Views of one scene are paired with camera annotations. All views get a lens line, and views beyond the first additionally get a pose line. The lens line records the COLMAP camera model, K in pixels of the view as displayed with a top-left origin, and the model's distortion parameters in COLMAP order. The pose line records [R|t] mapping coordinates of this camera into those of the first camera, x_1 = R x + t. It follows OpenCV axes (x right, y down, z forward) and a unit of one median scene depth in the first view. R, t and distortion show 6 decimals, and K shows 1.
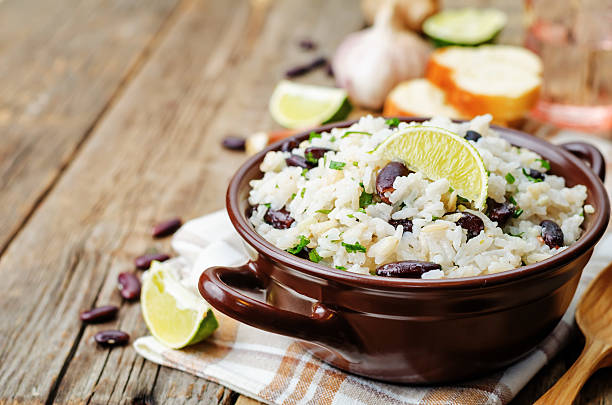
lens RADIAL K [[1403.9, 0, 306.0], [0, 1403.9, 202.5], [0, 0, 1]] dist [-0.056056, -0.378037]
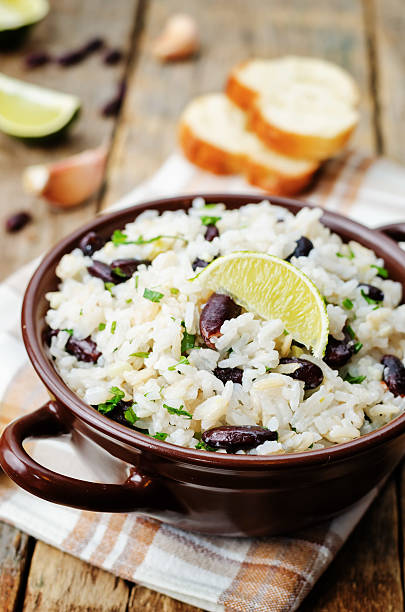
lens RADIAL K [[1403.9, 0, 202.5], [0, 1403.9, 306.0], [0, 0, 1]] dist [-0.056056, -0.378037]
pose [[0.993259, -0.006293, 0.115743, -0.047918], [-0.015851, 0.981770, 0.189410, -0.186394], [-0.114825, -0.189968, 0.975053, 0.157684]]
